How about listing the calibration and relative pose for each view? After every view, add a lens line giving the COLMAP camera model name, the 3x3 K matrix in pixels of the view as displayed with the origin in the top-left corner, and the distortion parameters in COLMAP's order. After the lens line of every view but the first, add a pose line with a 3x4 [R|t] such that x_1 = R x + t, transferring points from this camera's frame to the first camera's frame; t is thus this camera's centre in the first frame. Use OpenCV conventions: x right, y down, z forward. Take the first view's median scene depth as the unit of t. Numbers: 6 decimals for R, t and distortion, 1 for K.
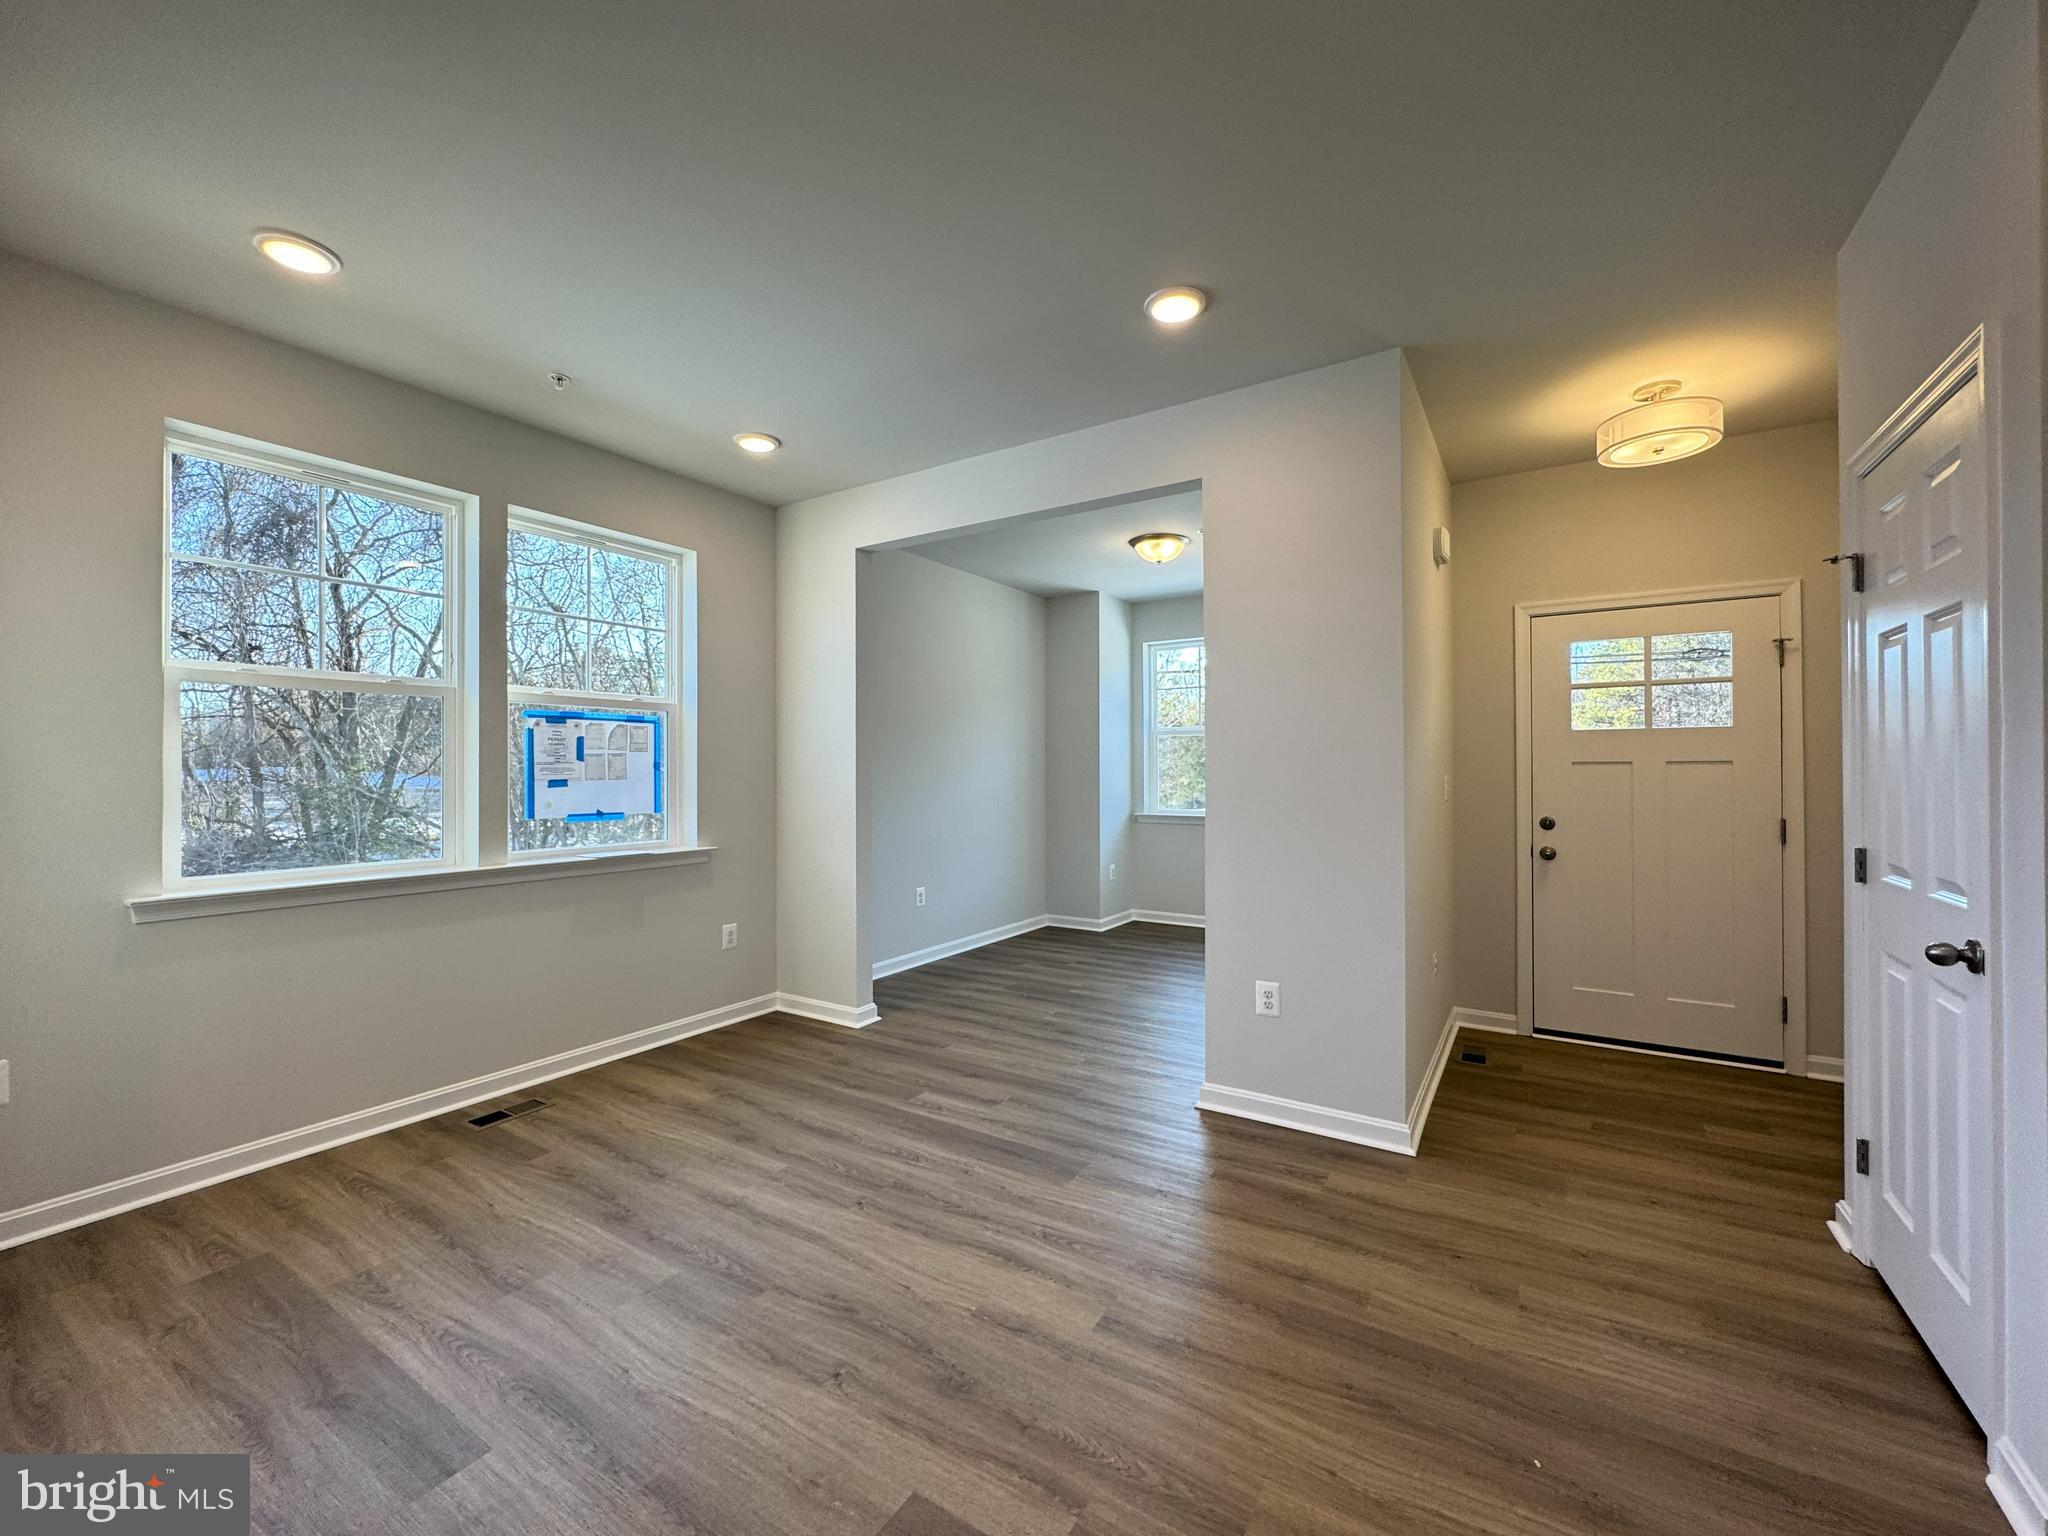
lens RADIAL K [[824.1, 0, 1021.5], [0, 824.1, 766.6], [0, 0, 1]] dist [-0.000173, 0.000074]
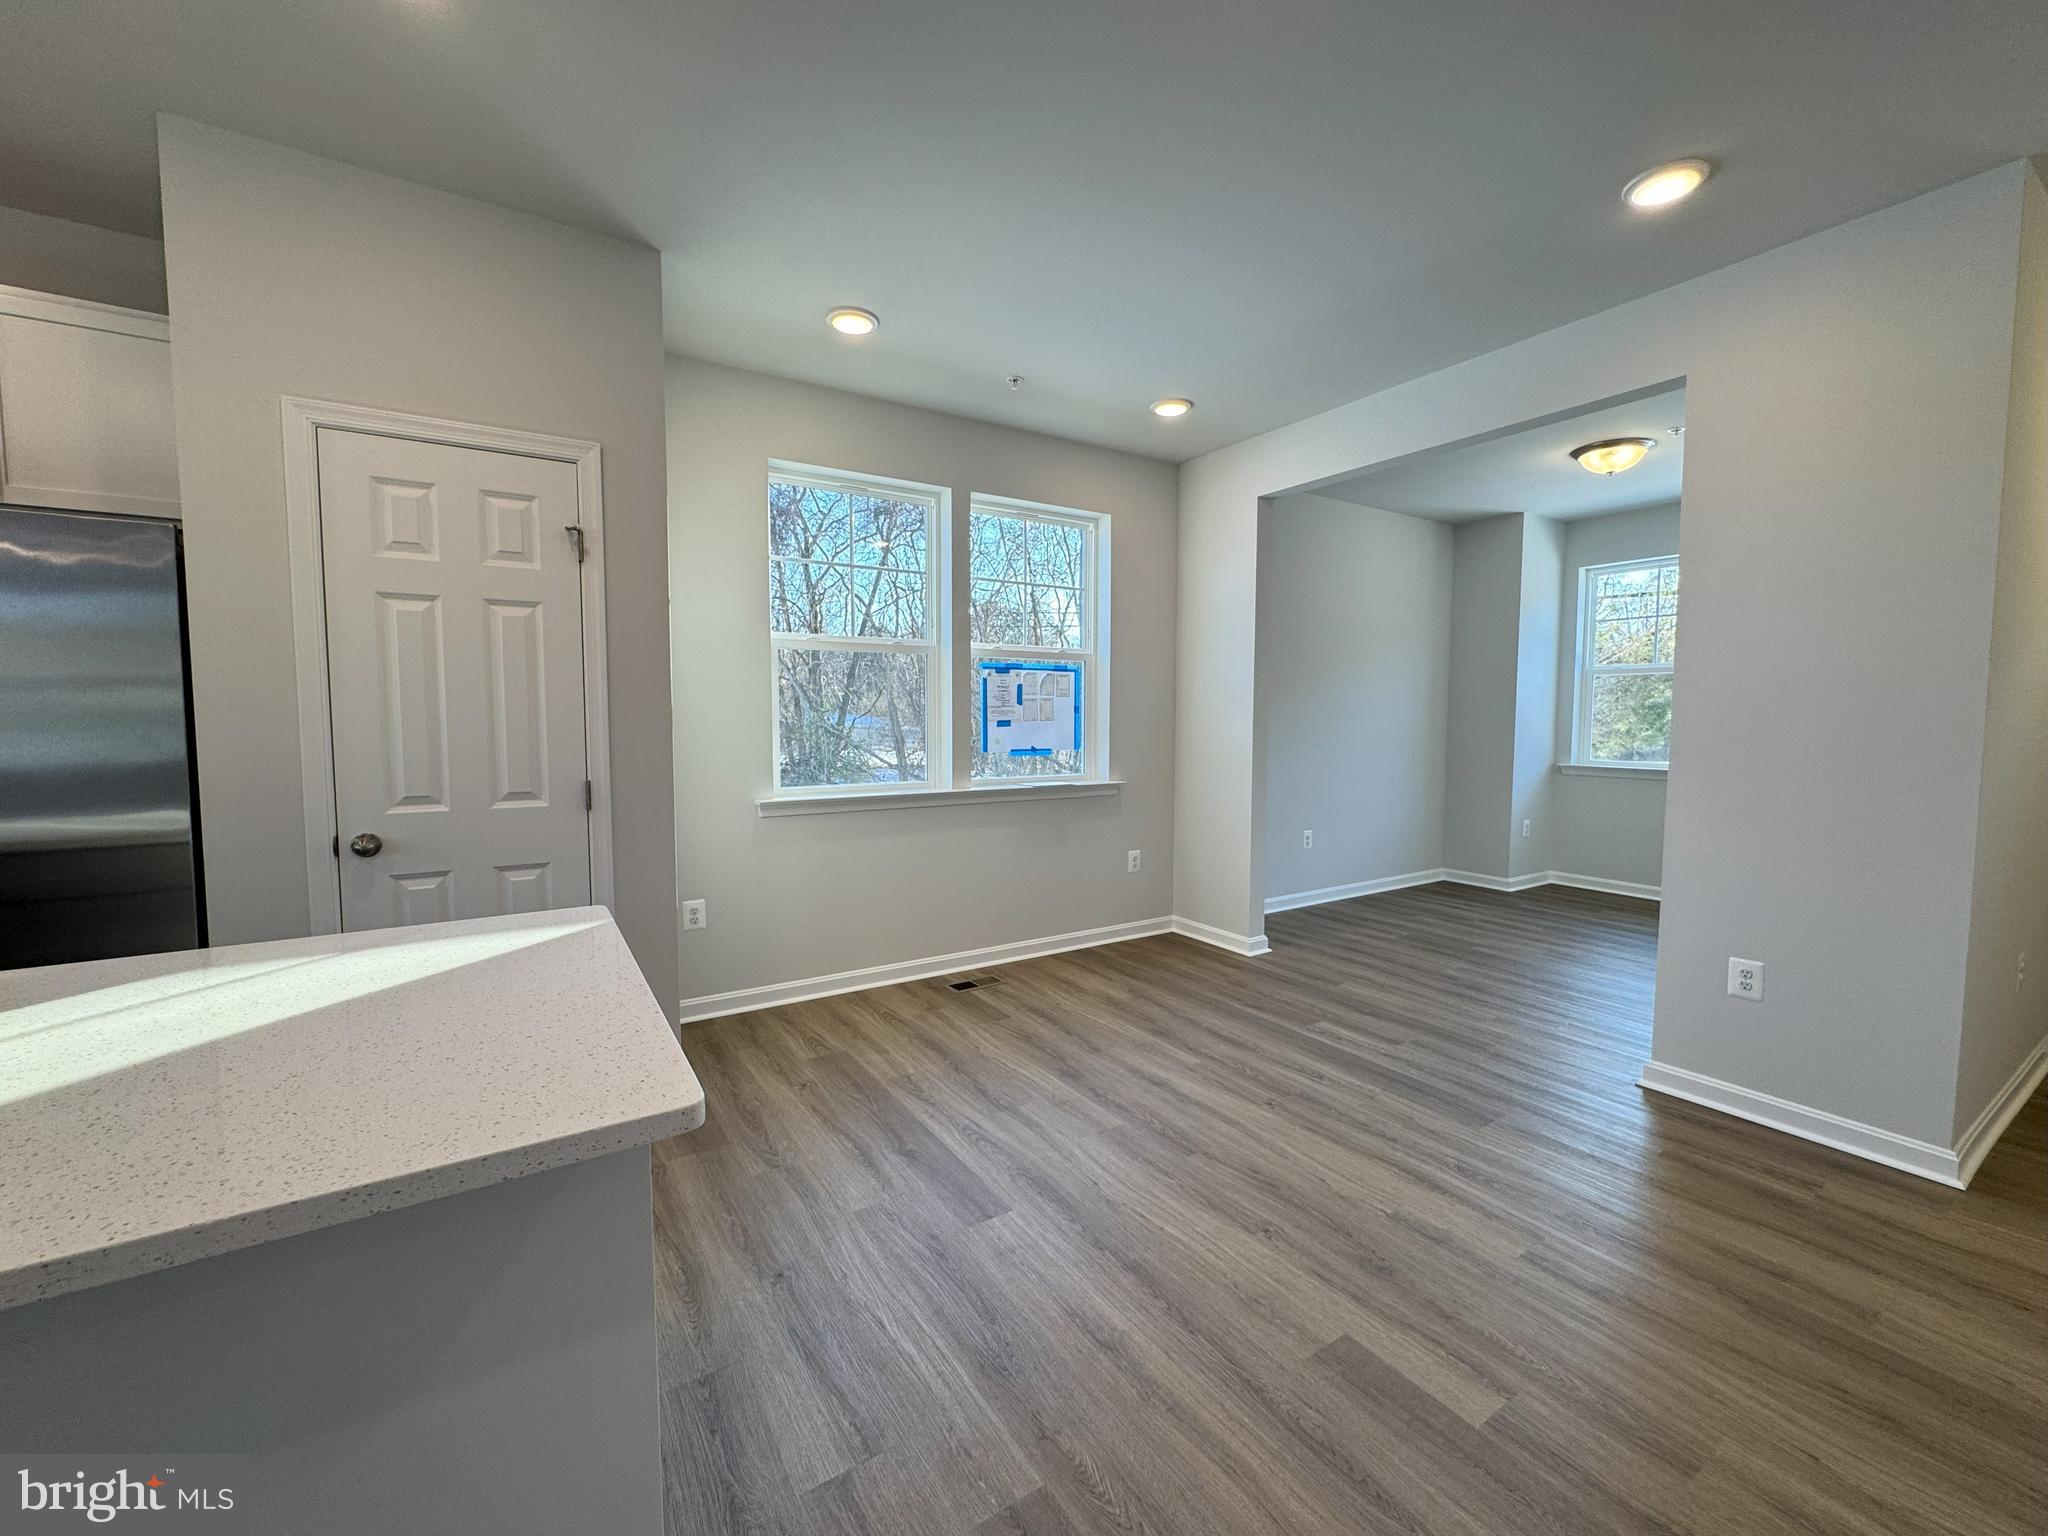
lens RADIAL K [[824.1, 0, 1021.5], [0, 824.1, 766.6], [0, 0, 1]] dist [-0.000173, 0.000074]
pose [[0.908769, 0.031707, -0.416093, -0.040639], [-0.002614, 0.997522, 0.070303, -0.001631], [0.417291, -0.062802, 0.906600, -0.094267]]
